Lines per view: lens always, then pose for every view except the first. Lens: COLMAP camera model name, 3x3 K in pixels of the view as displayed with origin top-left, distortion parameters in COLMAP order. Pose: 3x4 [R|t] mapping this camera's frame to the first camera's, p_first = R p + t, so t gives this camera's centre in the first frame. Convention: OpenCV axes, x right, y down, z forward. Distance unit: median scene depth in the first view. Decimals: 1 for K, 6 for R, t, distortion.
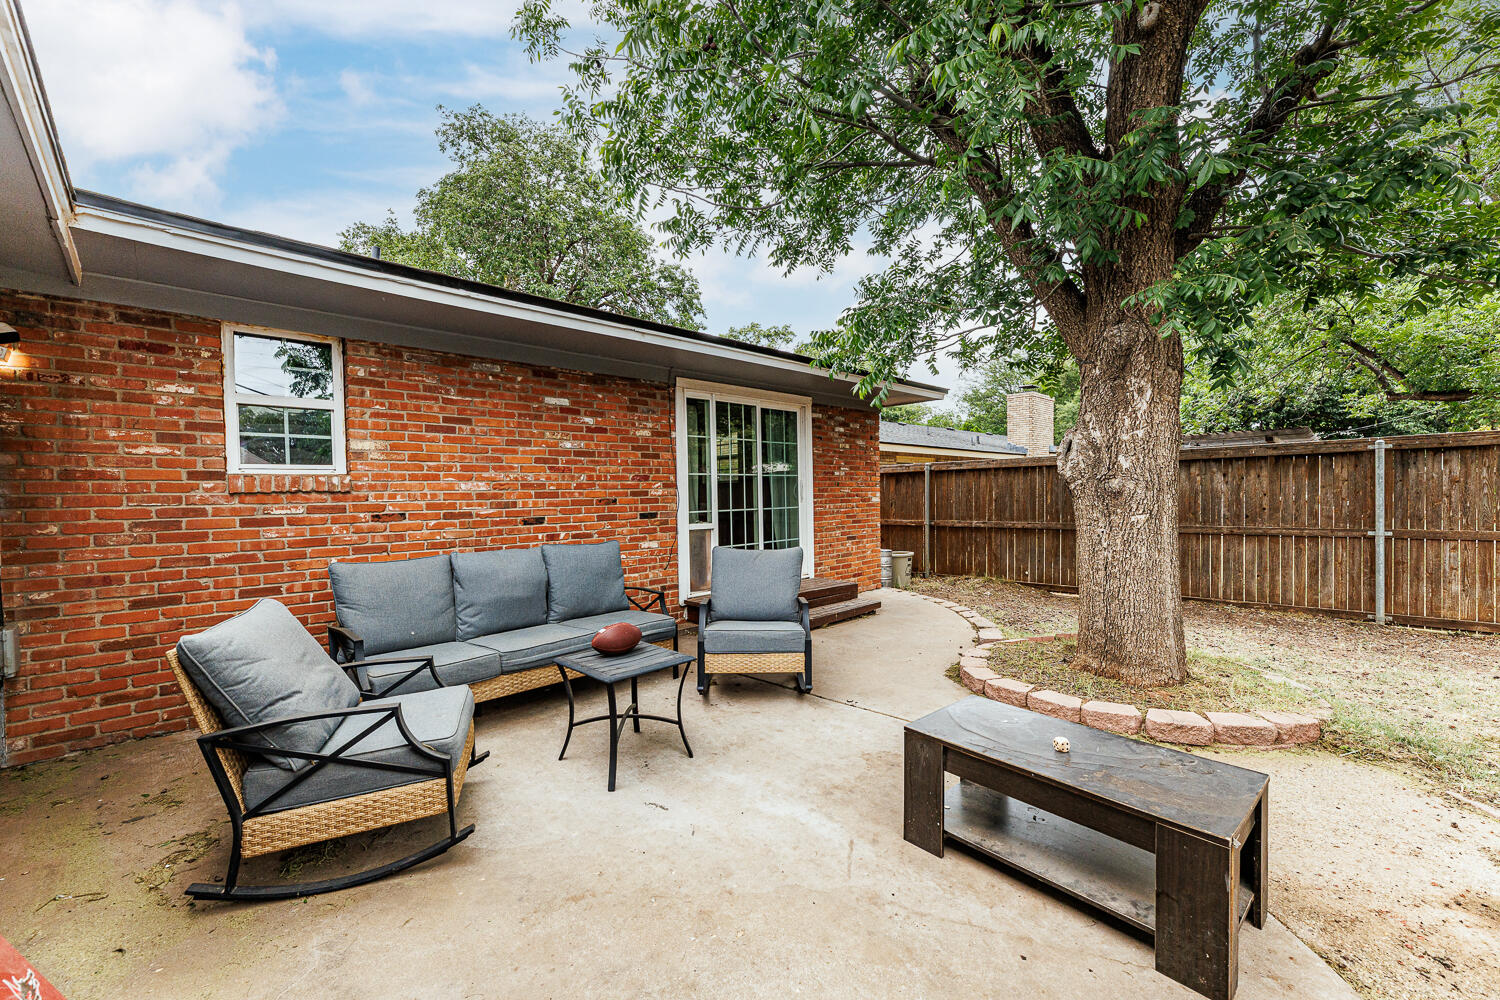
lens RADIAL K [[608.5, 0, 750.0], [0, 608.5, 500.0], [0, 0, 1]] dist [0.001010, 0.000350]
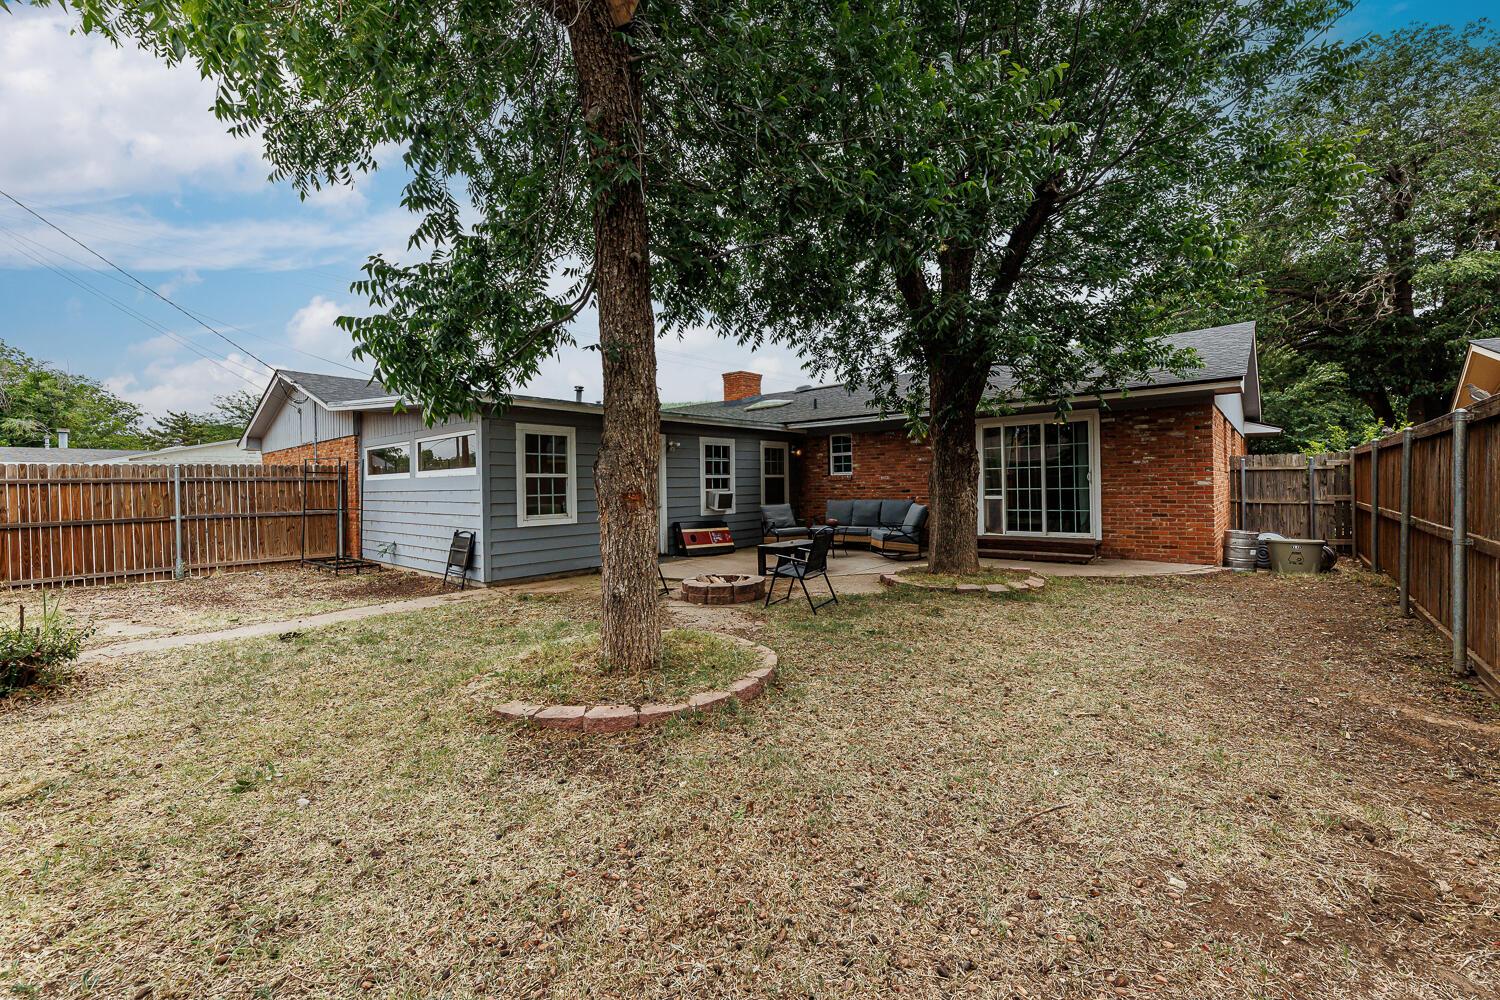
lens RADIAL K [[608.5, 0, 750.0], [0, 608.5, 500.0], [0, 0, 1]] dist [0.001010, 0.000350]
pose [[0.077899, 0.041142, -0.996112, 2.046235], [0.007985, 0.999090, 0.041889, -0.037734], [0.996929, -0.011217, 0.077500, 0.157809]]
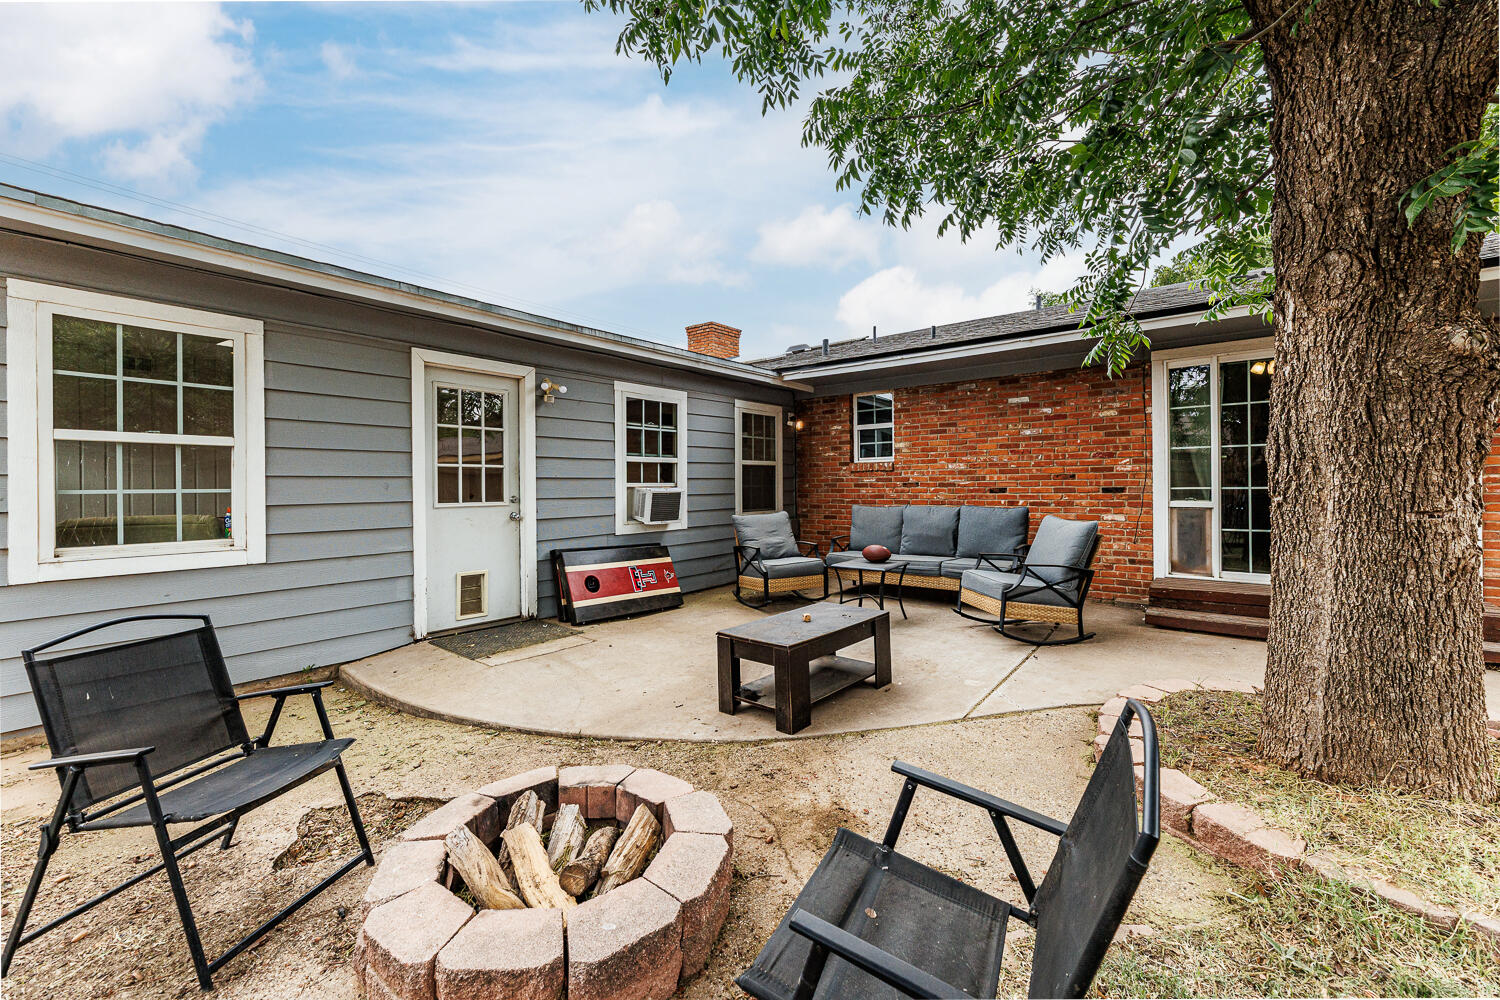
lens RADIAL K [[608.5, 0, 750.0], [0, 608.5, 500.0], [0, 0, 1]] dist [0.001010, 0.000350]
pose [[0.111315, 0.042230, -0.992887, 0.932327], [-0.002204, 0.999105, 0.042247, -0.000847], [0.993783, -0.002514, 0.111309, 0.277763]]
